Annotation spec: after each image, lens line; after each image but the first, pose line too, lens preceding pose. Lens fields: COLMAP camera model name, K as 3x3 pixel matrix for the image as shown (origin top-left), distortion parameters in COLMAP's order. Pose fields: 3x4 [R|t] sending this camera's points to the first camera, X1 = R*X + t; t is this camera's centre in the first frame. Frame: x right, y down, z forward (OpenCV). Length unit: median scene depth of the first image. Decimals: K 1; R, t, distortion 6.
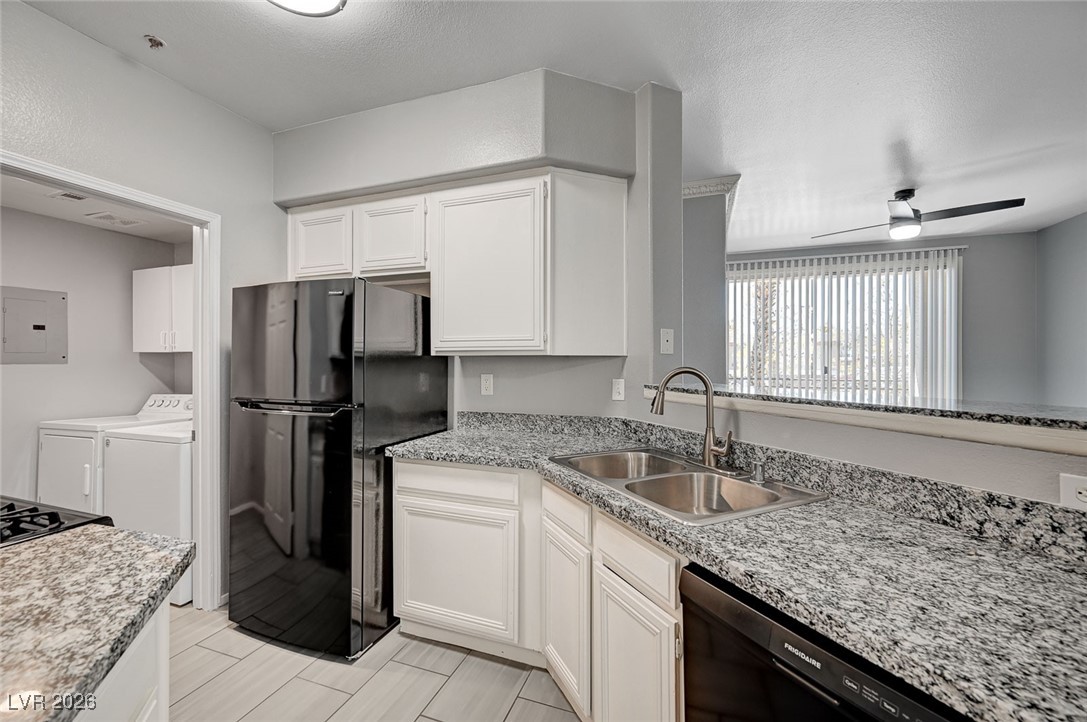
lens RADIAL K [[431.3, 0, 537.7], [0, 431.3, 356.6], [0, 0, 1]] dist [-0.000774, -0.000119]
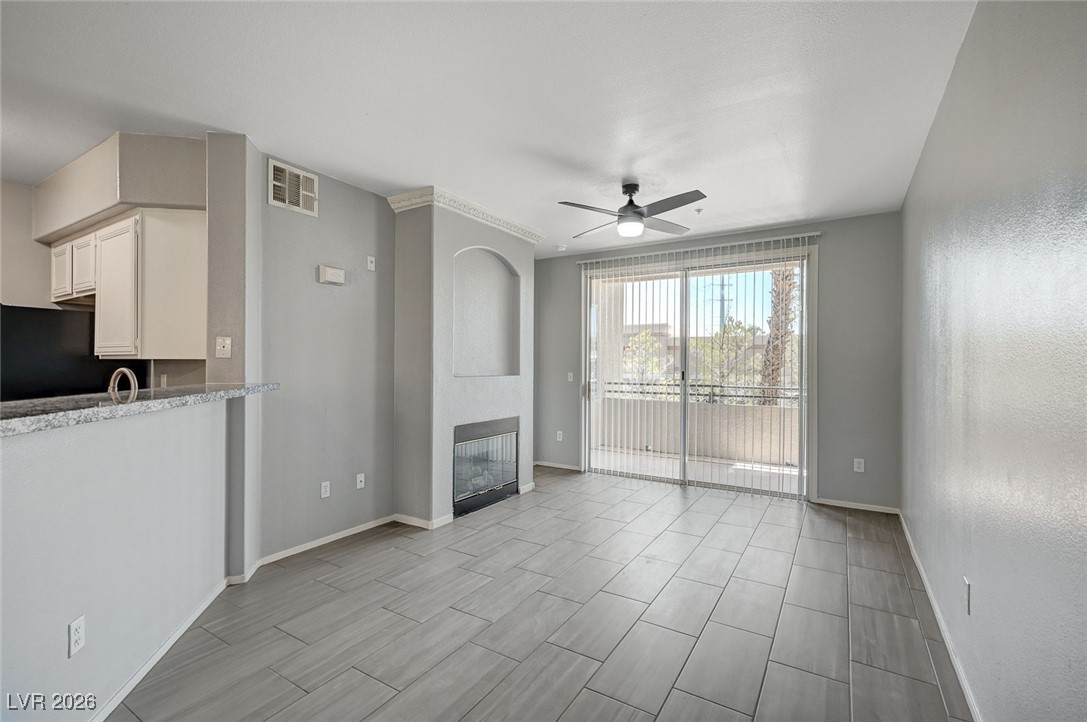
lens RADIAL K [[480.6, 0, 550.3], [0, 480.6, 363.9], [0, 0, 1]] dist [0.000440, 0.001546]
pose [[0.978080, 0.003839, -0.208194, 1.350061], [-0.003028, 0.999987, 0.004215, 0.002581], [0.208207, -0.003492, 0.978078, -0.105030]]
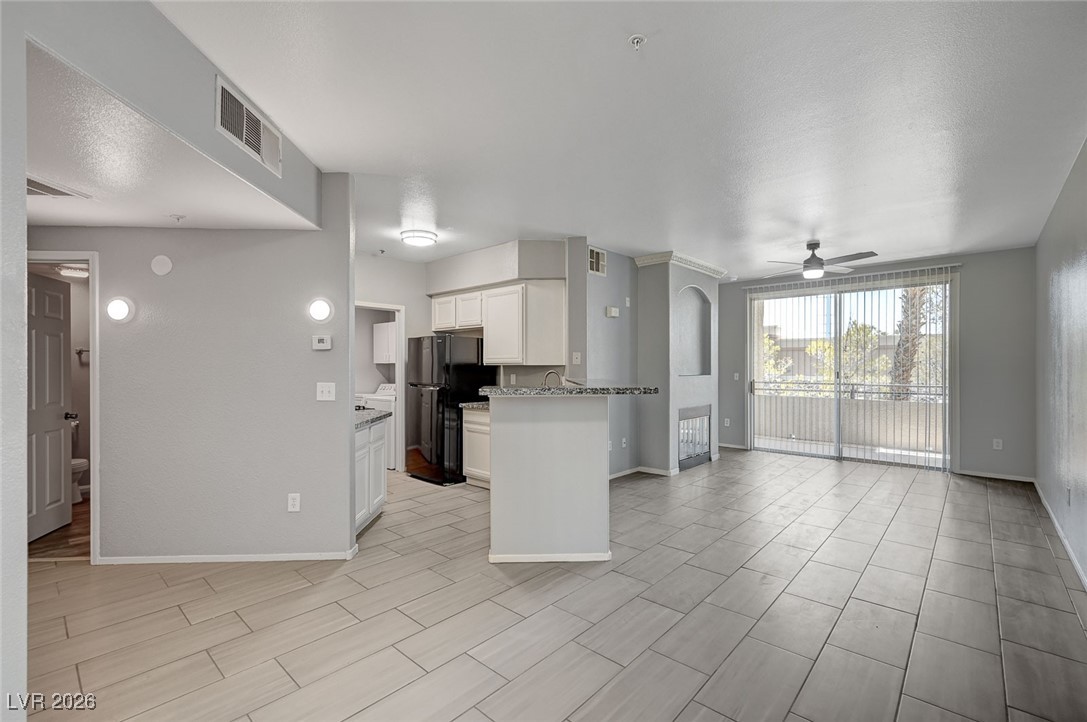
lens RADIAL K [[480.6, 0, 539.6], [0, 480.6, 366.0], [0, 0, 1]] dist [0.000440, 0.001546]
pose [[0.920874, -0.001962, -0.389856, 0.966764], [0.003589, 0.999988, 0.003447, -0.006128], [0.389844, -0.004574, 0.920869, -1.133104]]
